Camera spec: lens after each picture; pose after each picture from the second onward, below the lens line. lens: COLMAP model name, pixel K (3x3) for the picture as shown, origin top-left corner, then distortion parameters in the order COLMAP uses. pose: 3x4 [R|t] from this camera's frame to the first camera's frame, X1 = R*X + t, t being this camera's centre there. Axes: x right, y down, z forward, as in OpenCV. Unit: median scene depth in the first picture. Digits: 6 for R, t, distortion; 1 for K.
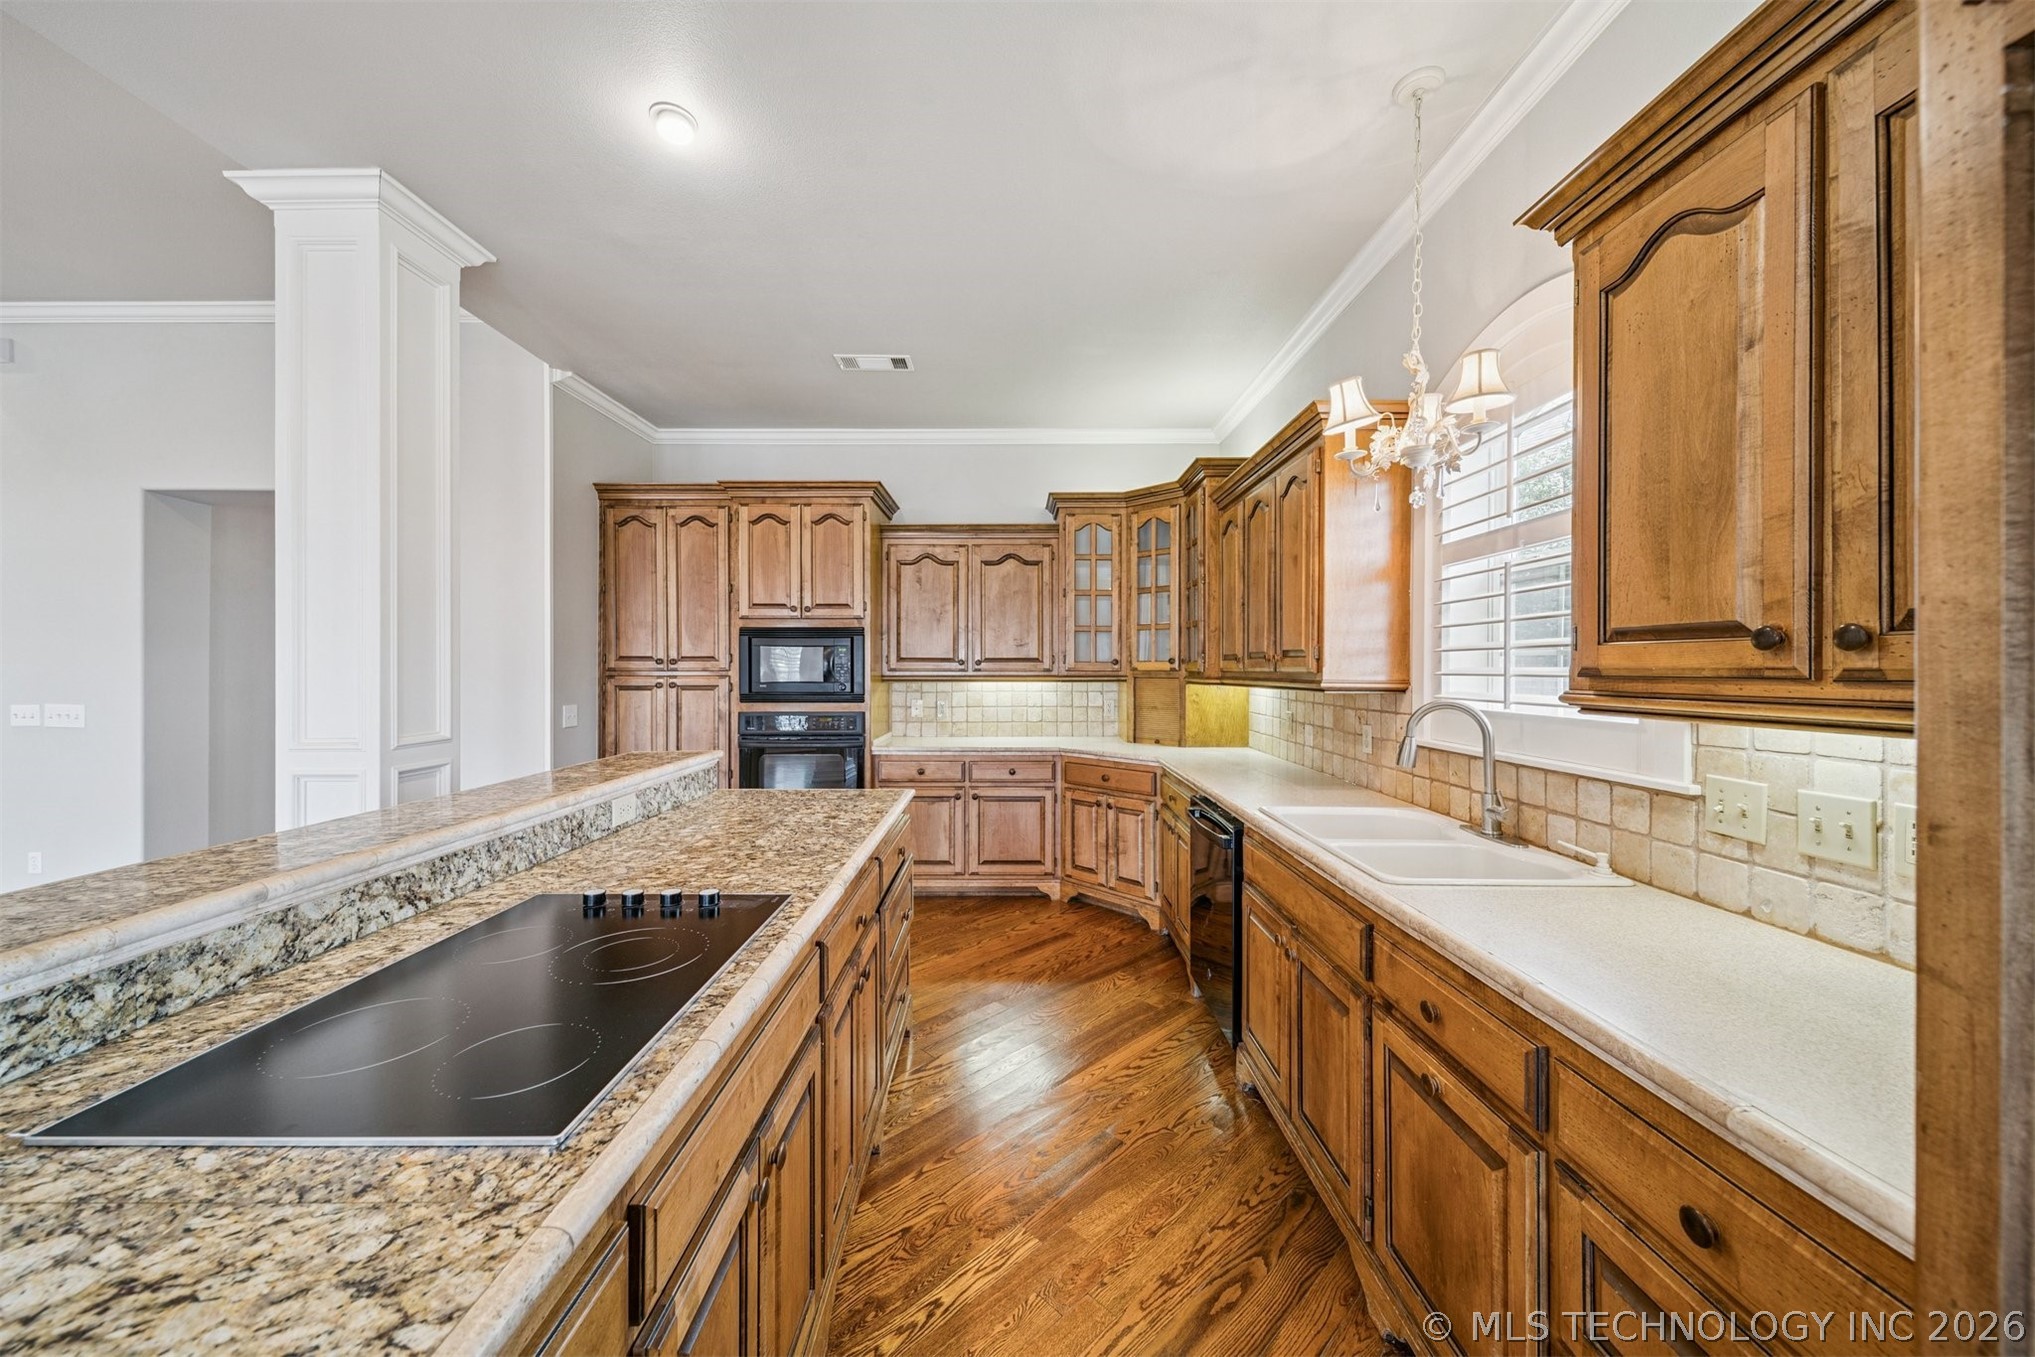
lens RADIAL K [[720.2, 0, 1009.8], [0, 720.2, 672.7], [0, 0, 1]] dist [0.011884, -0.001068]
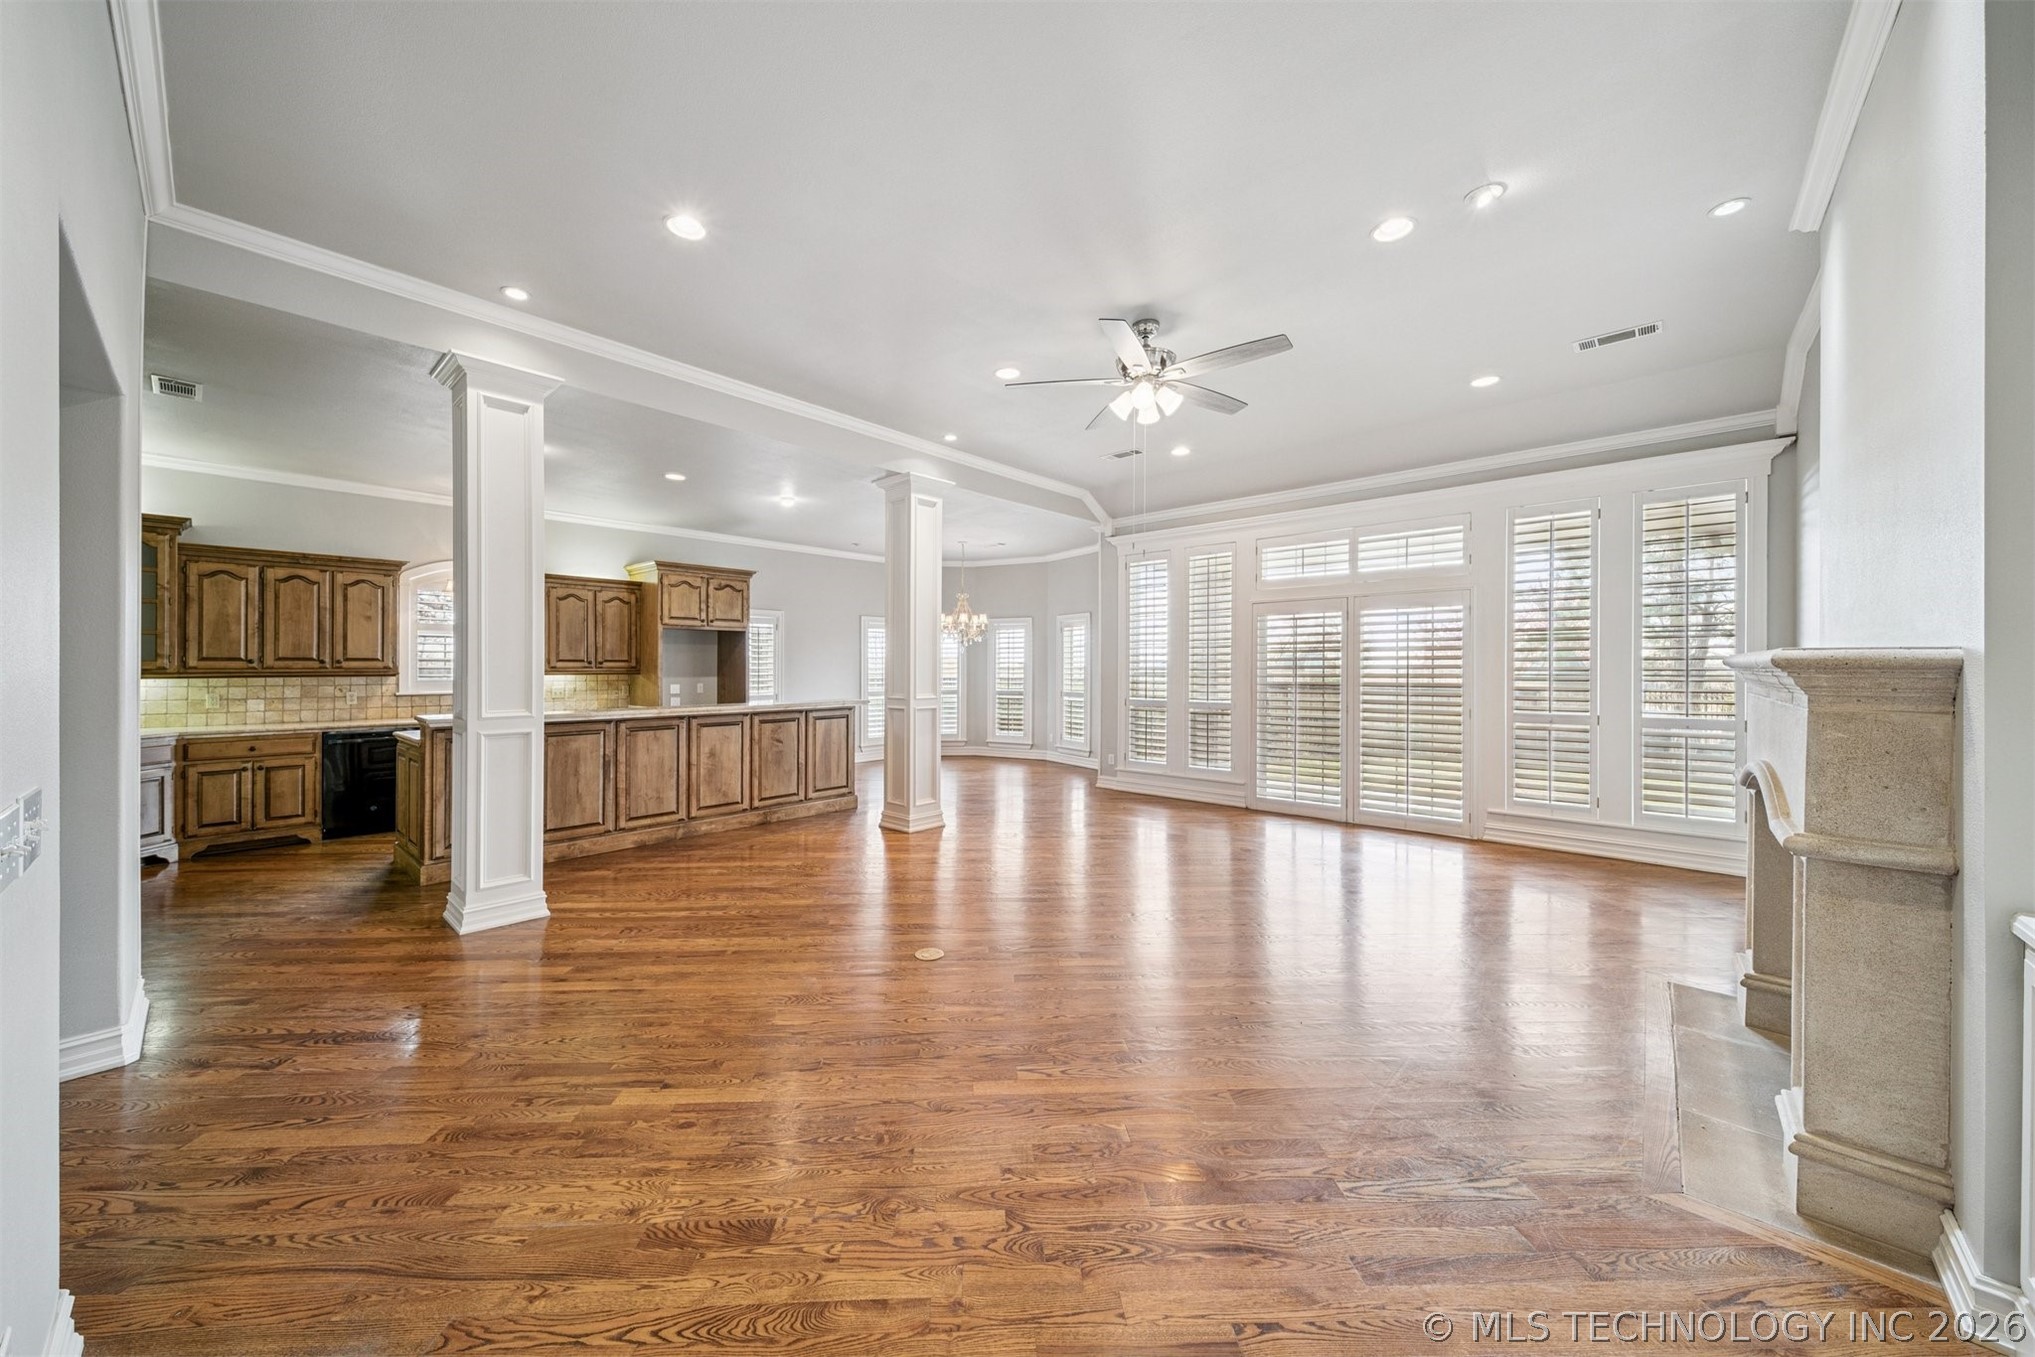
lens RADIAL K [[723.9, 0, 1010.3], [0, 723.9, 663.5], [0, 0, 1]] dist [0.011999, -0.000240]
pose [[-0.747001, 0.001240, 0.664822, -1.671056], [0.002648, 0.999996, 0.001111, -0.007955], [-0.664818, 0.002590, -0.747001, 0.881405]]
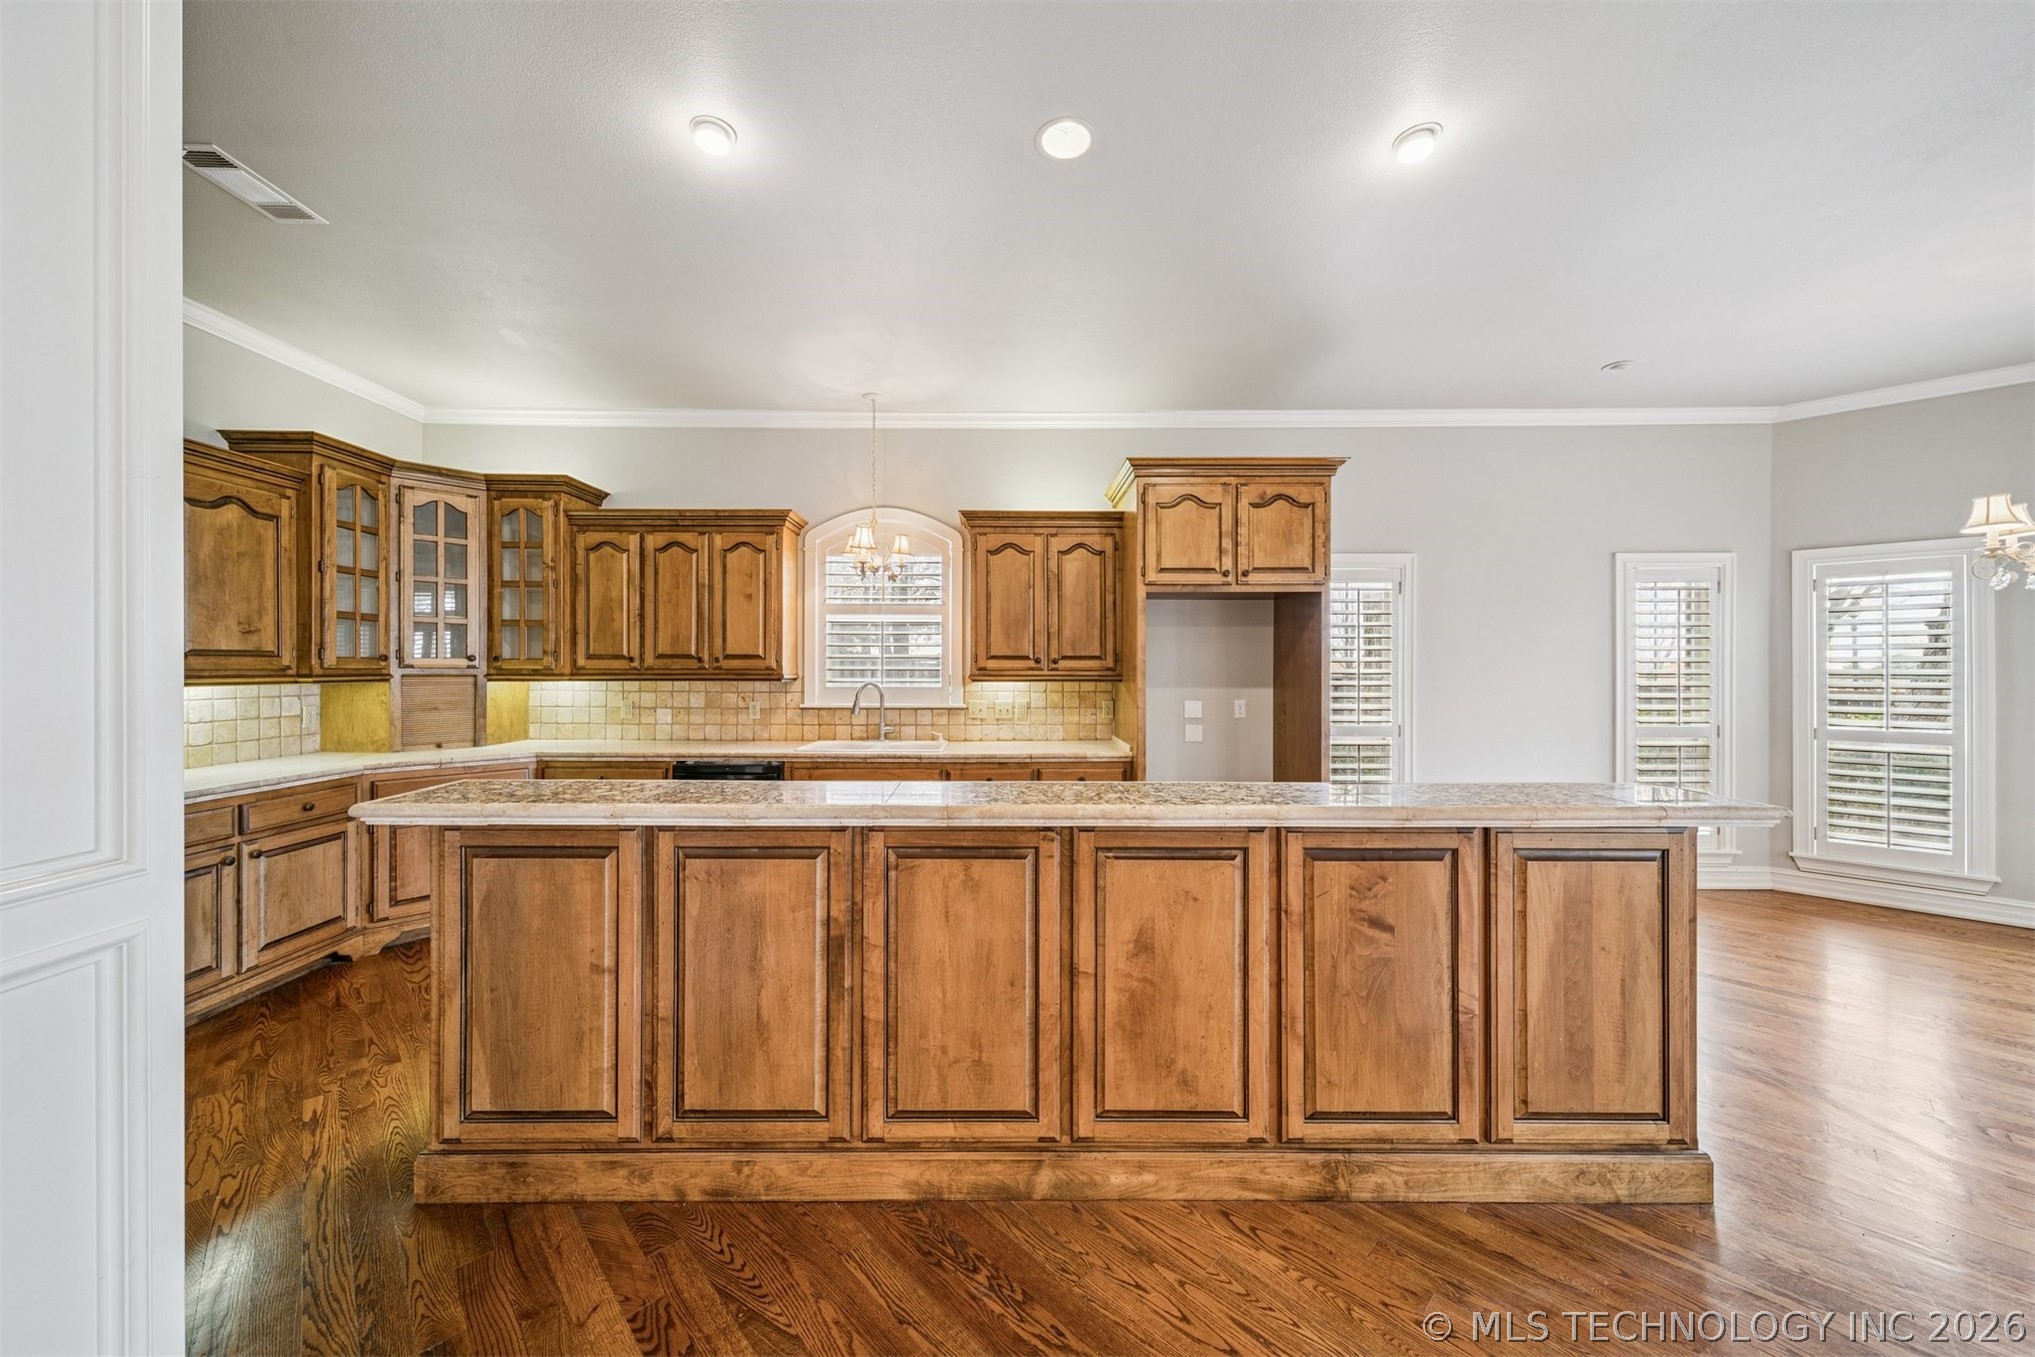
lens RADIAL K [[720.2, 0, 996.6], [0, 720.2, 667.3], [0, 0, 1]] dist [0.011884, -0.001068]
pose [[-0.002002, -0.001183, 0.999997, -0.740831], [0.002906, 0.999995, 0.001189, -0.003094], [-0.999994, 0.002909, -0.001999, 0.303886]]
